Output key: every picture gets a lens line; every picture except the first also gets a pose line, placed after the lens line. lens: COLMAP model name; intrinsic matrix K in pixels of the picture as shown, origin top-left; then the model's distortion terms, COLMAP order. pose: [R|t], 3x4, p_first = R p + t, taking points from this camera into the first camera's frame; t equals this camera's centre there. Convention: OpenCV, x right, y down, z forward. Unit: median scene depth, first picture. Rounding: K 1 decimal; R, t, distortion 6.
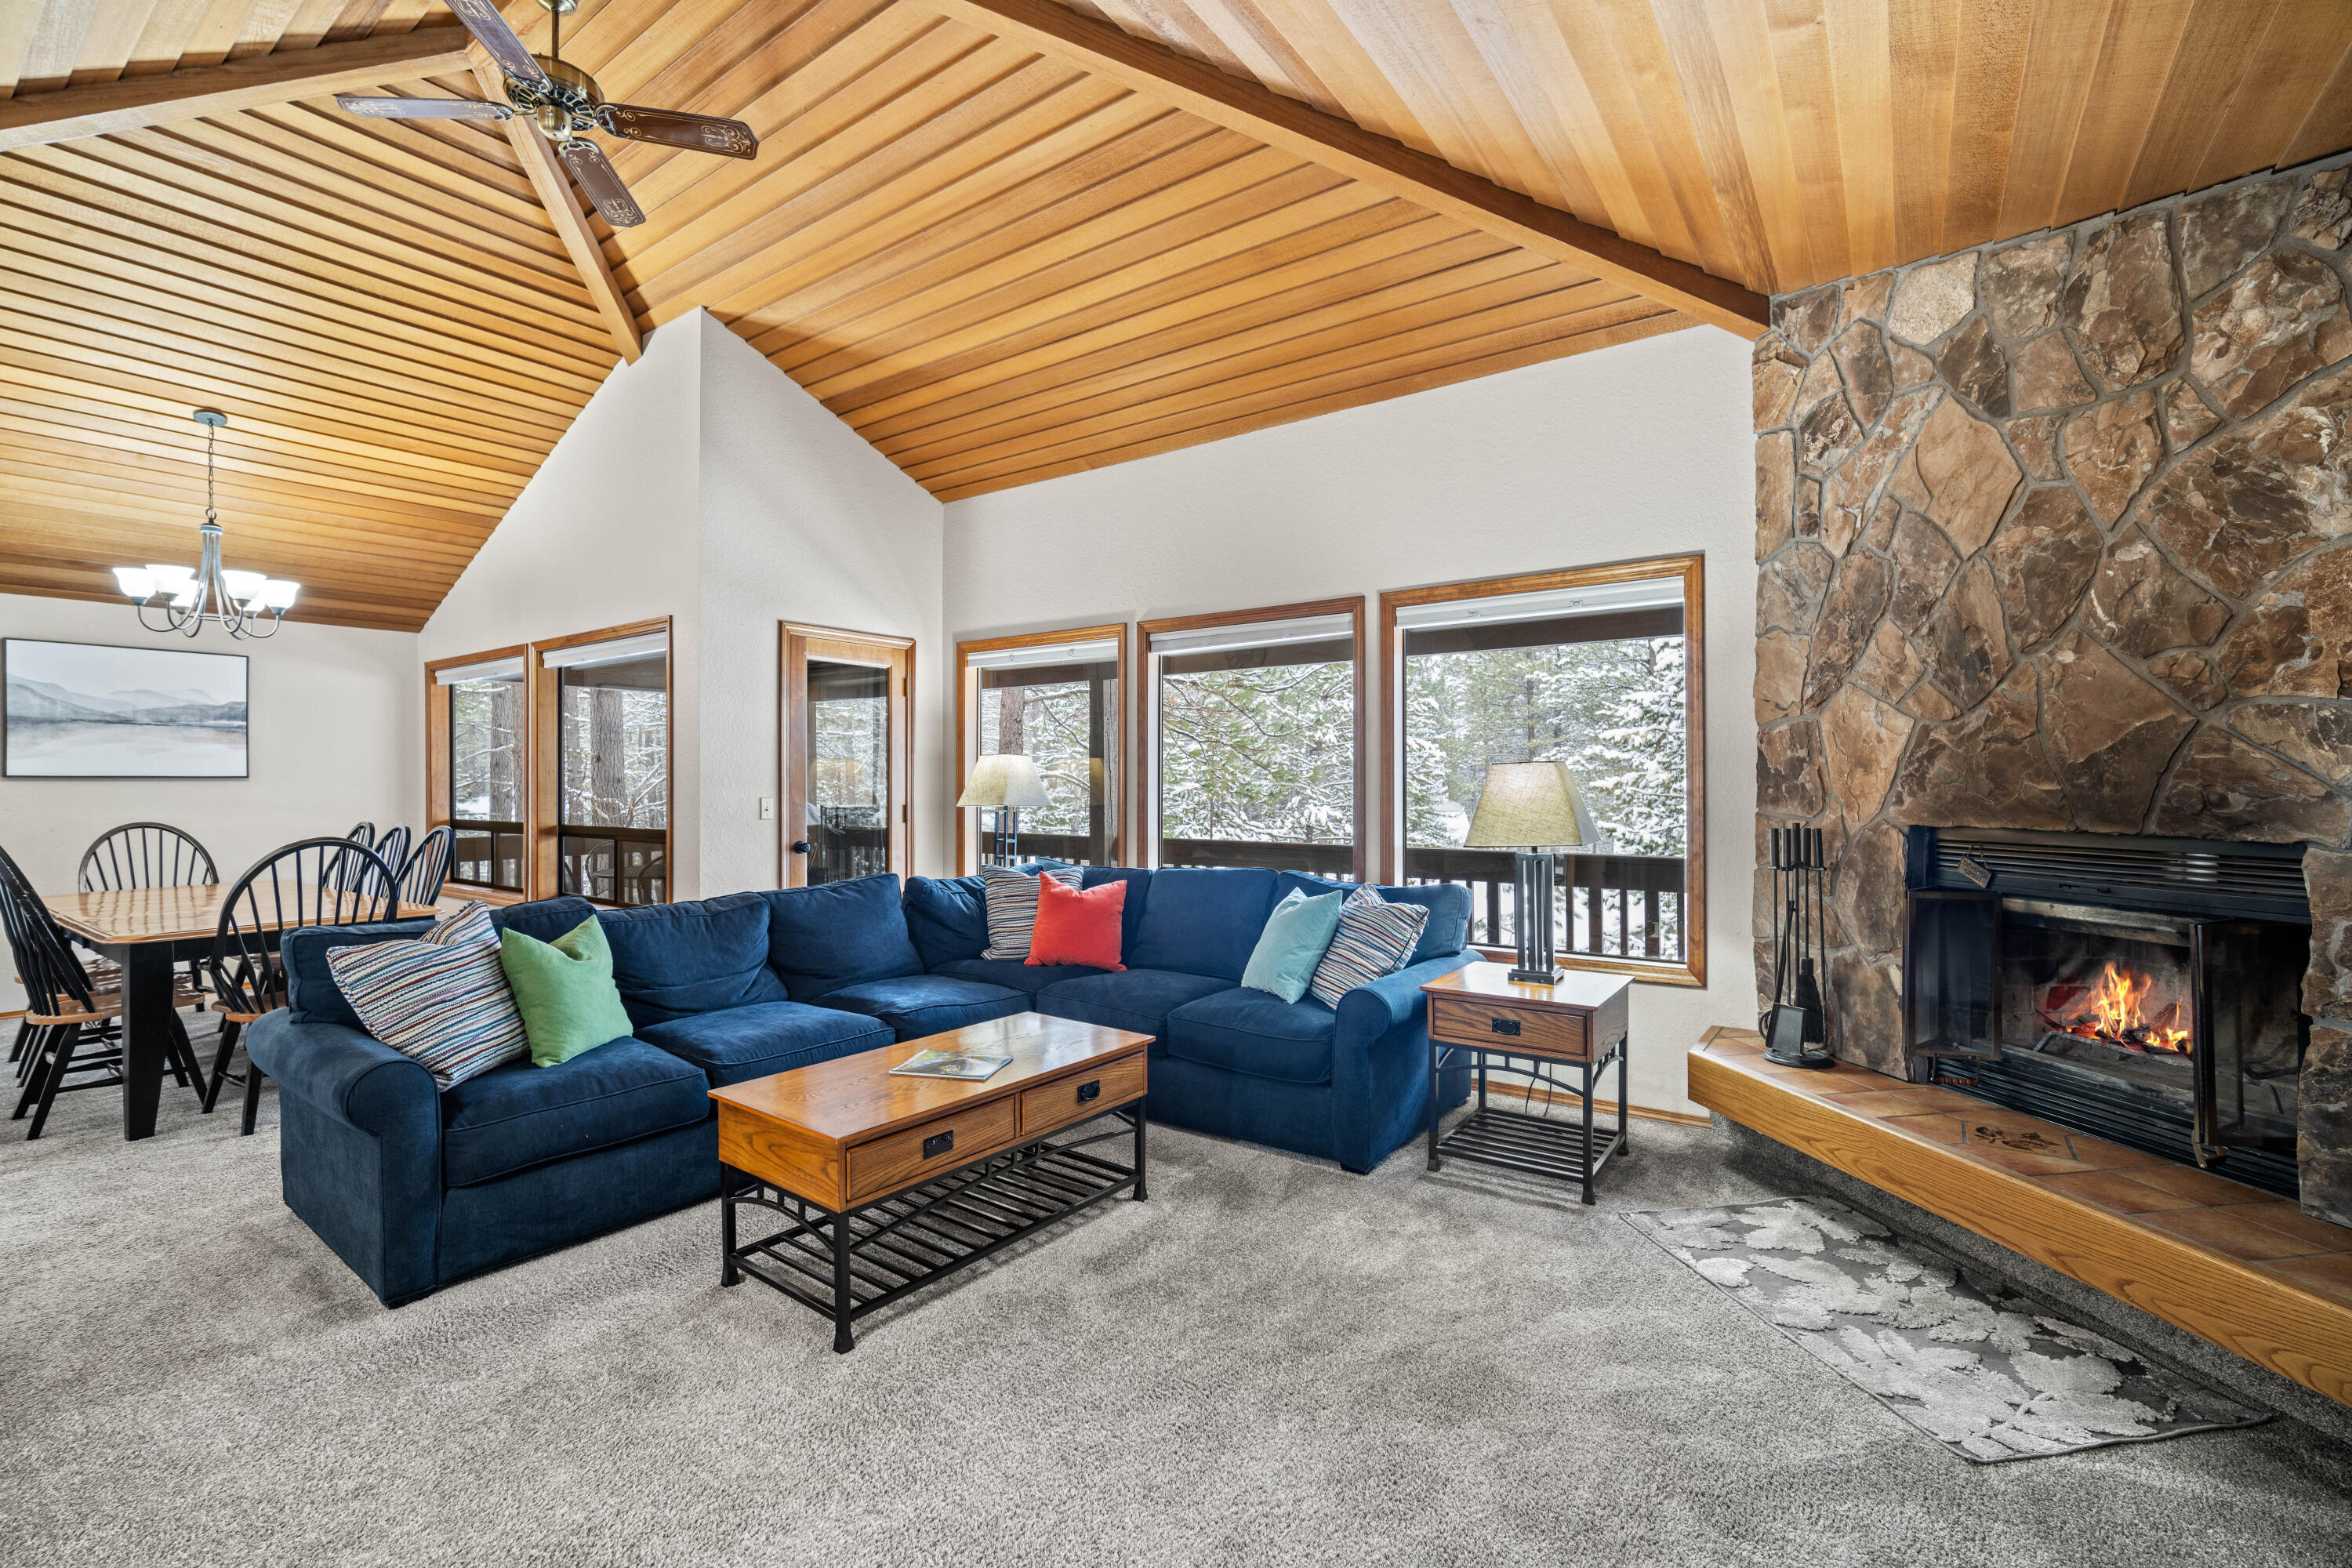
lens RADIAL K [[1026.3, 0, 1173.4], [0, 1026.3, 779.8], [0, 0, 1]] dist [-0.000865, 0.000028]
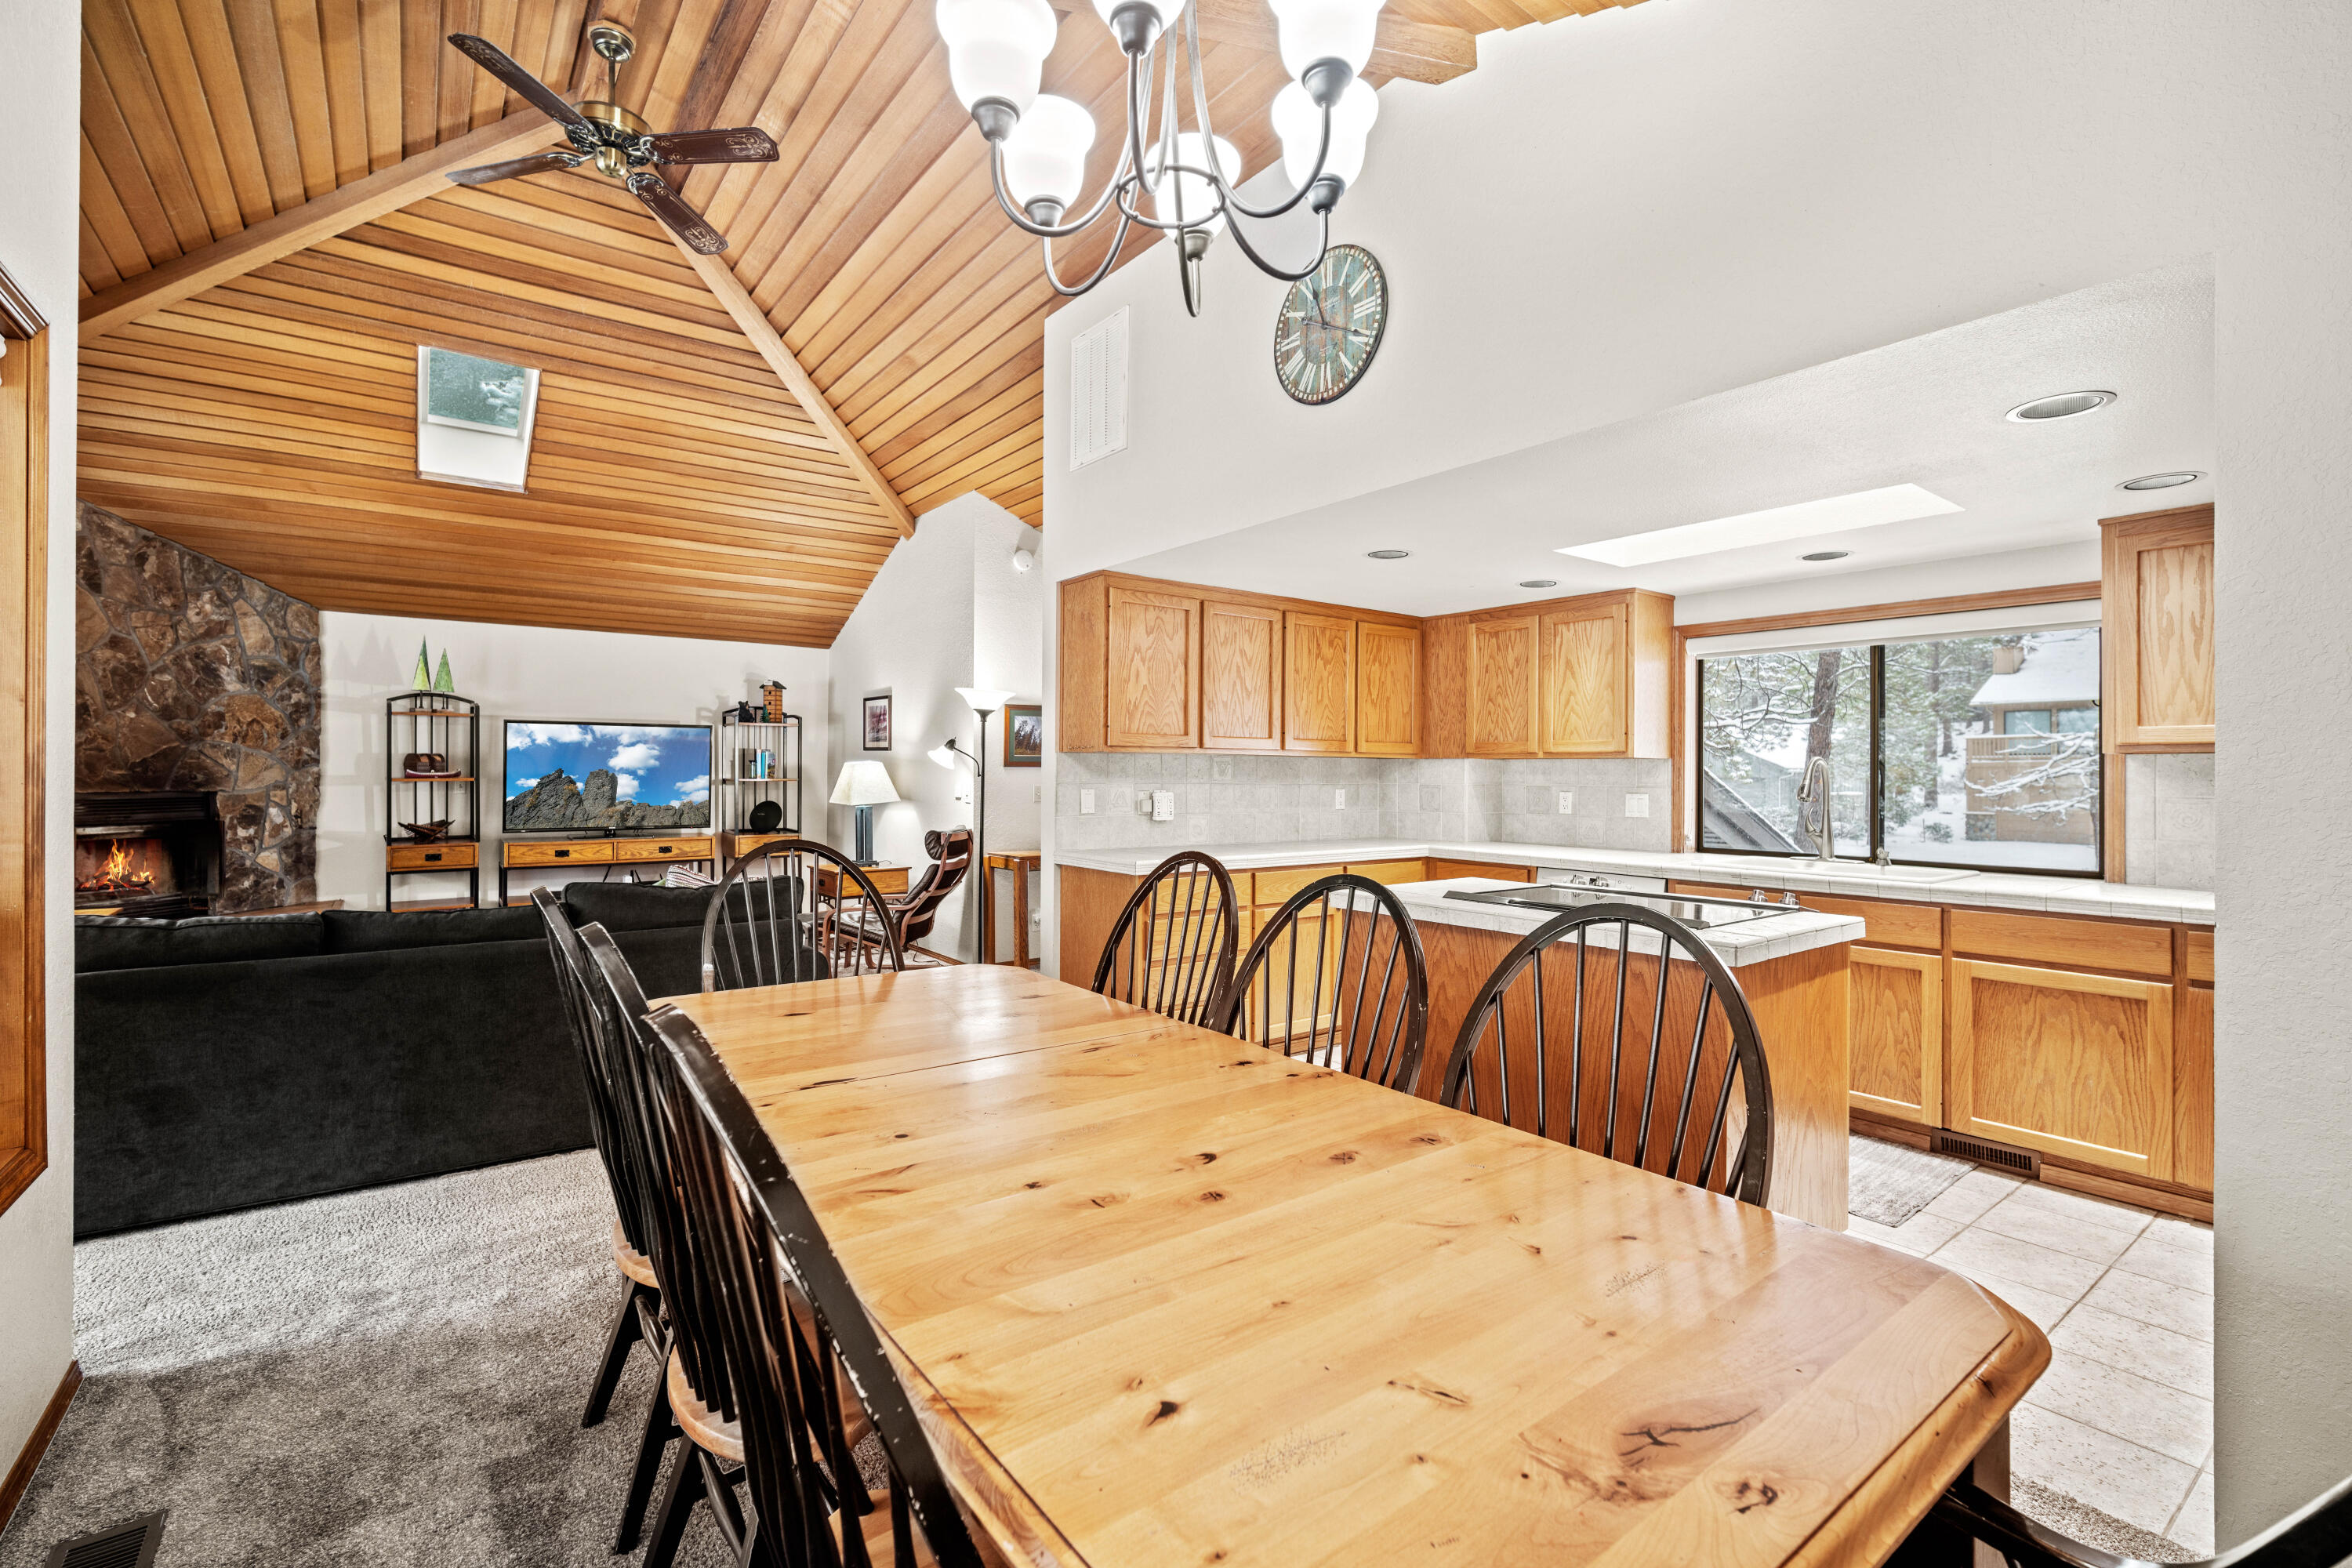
lens RADIAL K [[1026.3, 0, 1173.2], [0, 1026.3, 772.6], [0, 0, 1]] dist [-0.000865, 0.000028]
pose [[-0.954698, -0.005790, 0.297520, -2.154706], [-0.006933, 0.999972, -0.002787, -0.001704], [-0.297495, -0.004724, -0.954712, 2.668975]]
